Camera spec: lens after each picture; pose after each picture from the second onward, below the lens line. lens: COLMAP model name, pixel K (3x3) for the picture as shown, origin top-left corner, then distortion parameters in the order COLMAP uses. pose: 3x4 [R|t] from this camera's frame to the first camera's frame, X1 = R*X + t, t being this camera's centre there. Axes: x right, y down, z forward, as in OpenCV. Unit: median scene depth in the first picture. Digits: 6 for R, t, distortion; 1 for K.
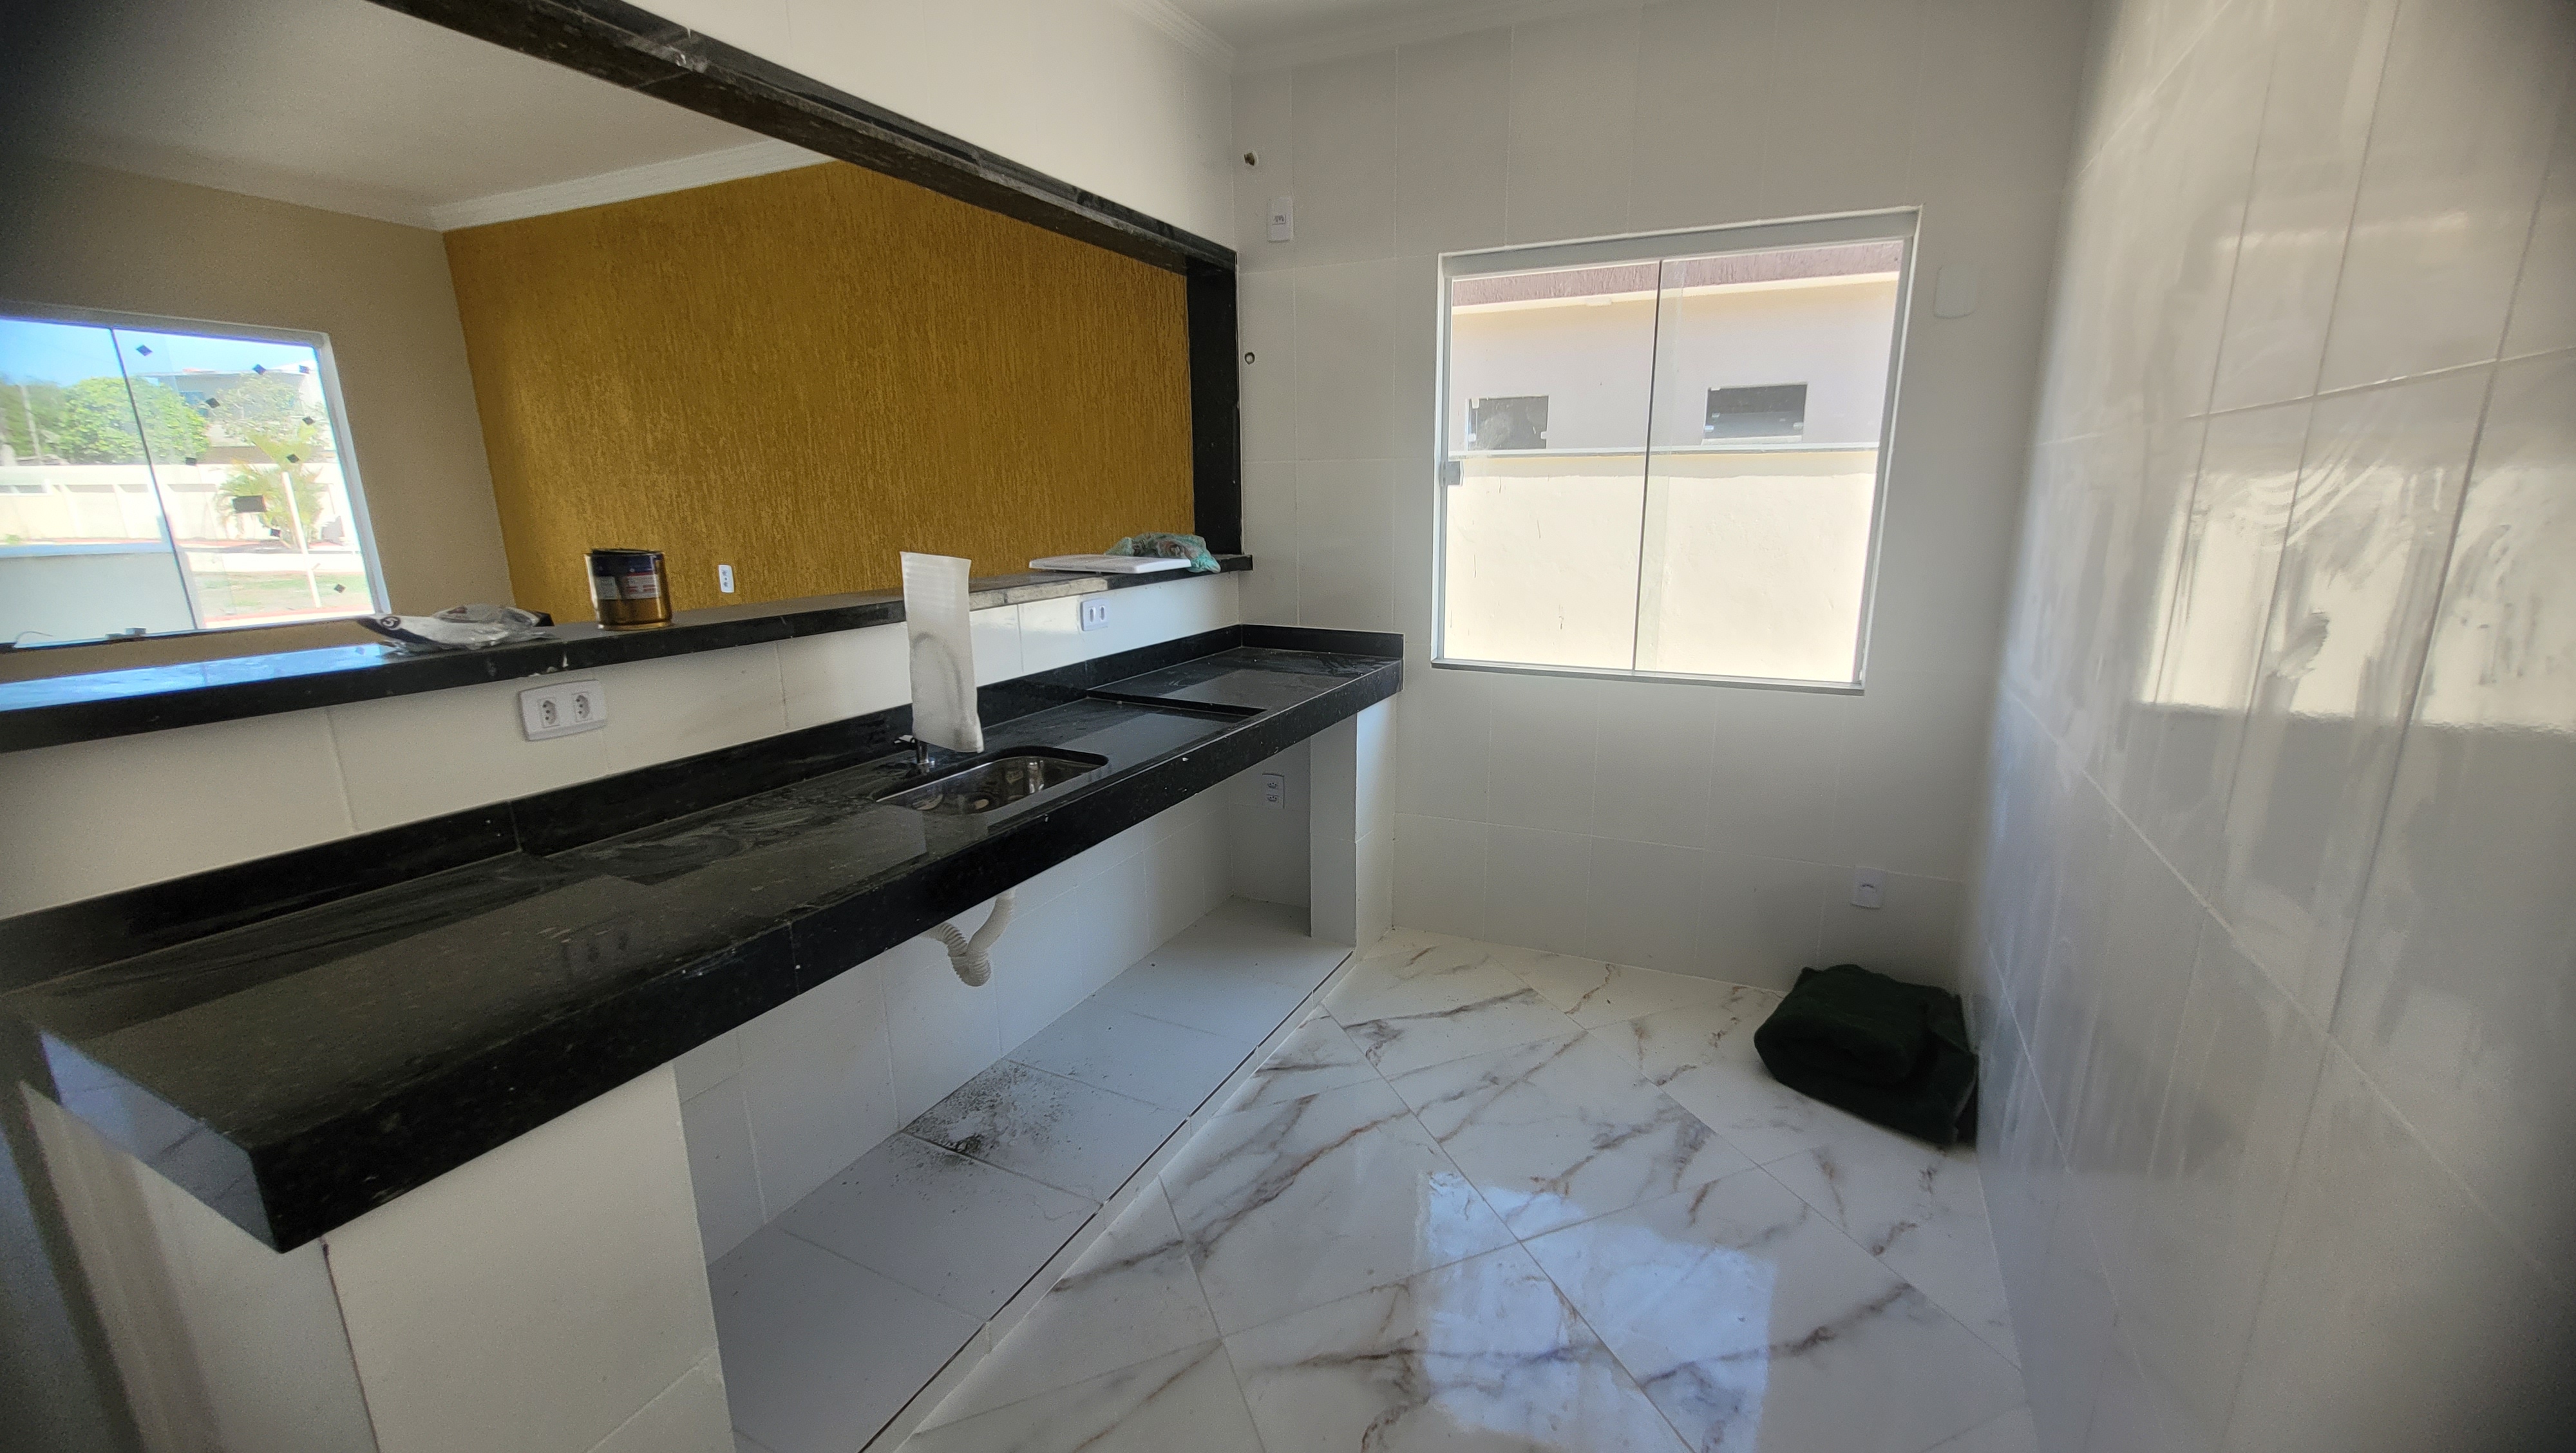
lens RADIAL K [[1013.3, 0, 1307.4], [0, 1013.3, 730.4], [0, 0, 1]] dist [0.001343, -0.000548]
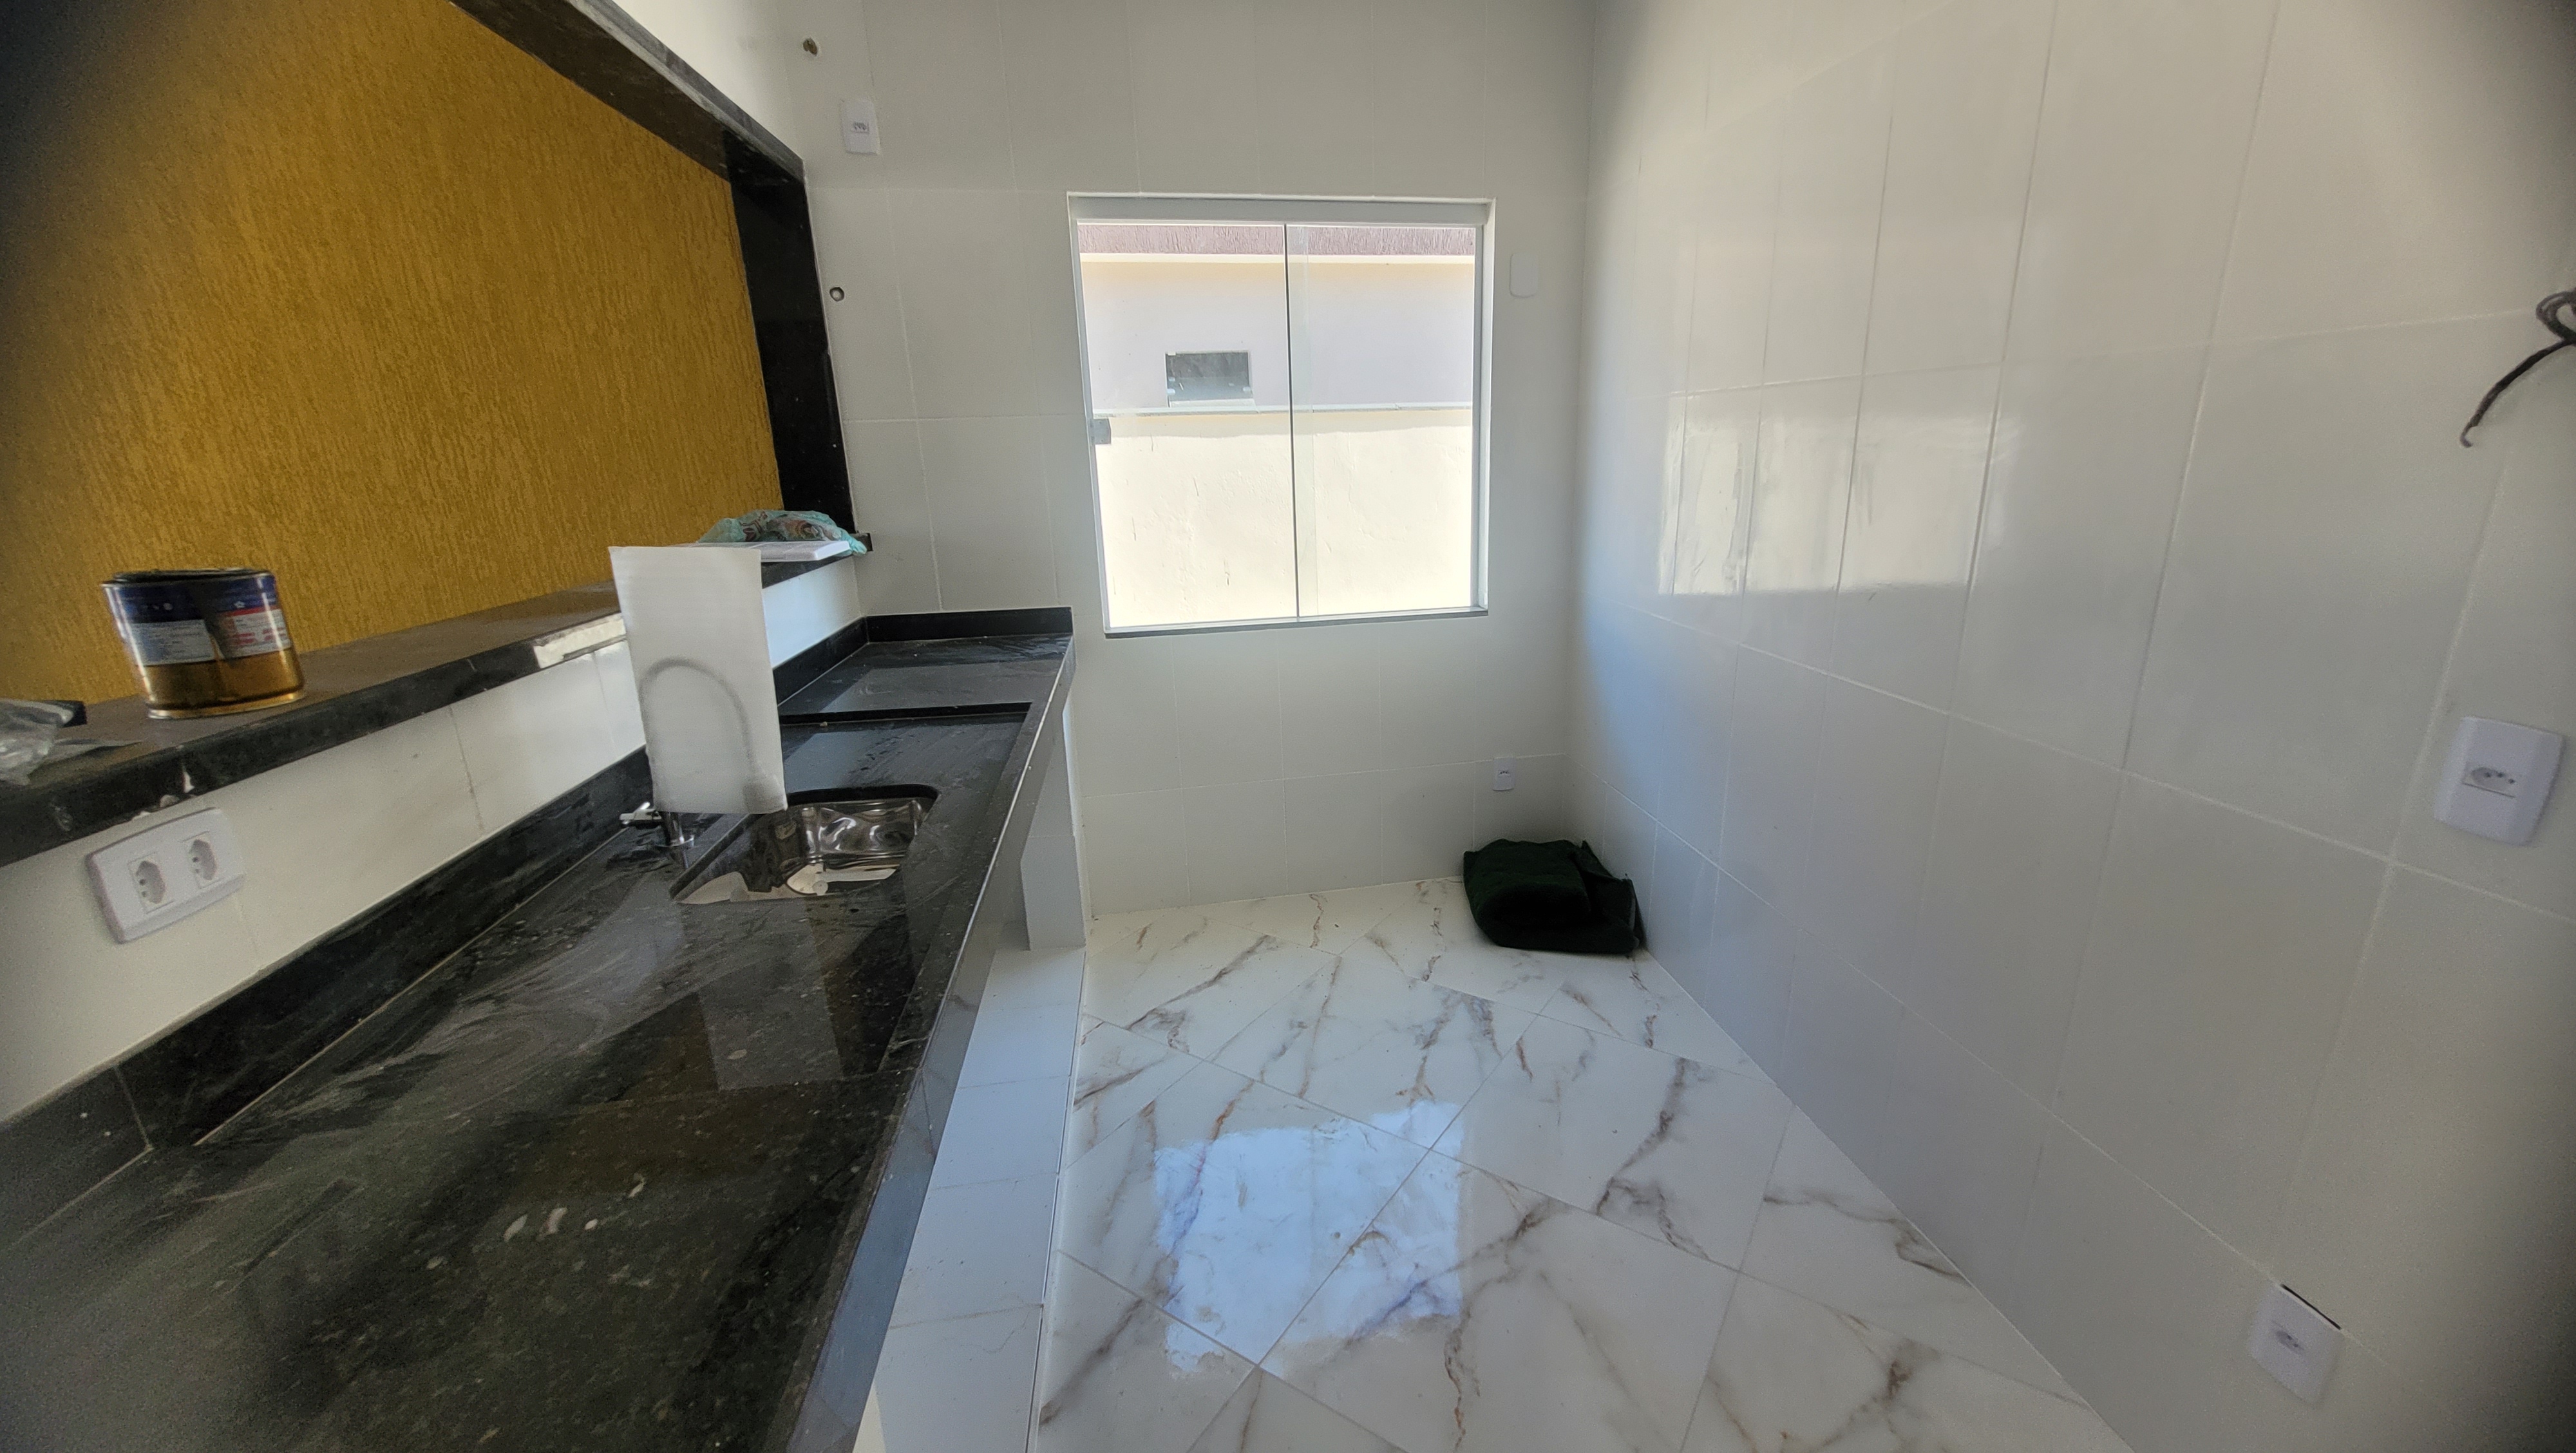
lens RADIAL K [[1013.3, 0, 1307.4], [0, 1013.3, 730.4], [0, 0, 1]] dist [0.001343, -0.000548]
pose [[0.820735, -0.170249, 0.545352, -0.308681], [0.153307, 0.985187, 0.076836, -0.025903], [-0.550355, 0.020545, 0.834678, 0.128251]]
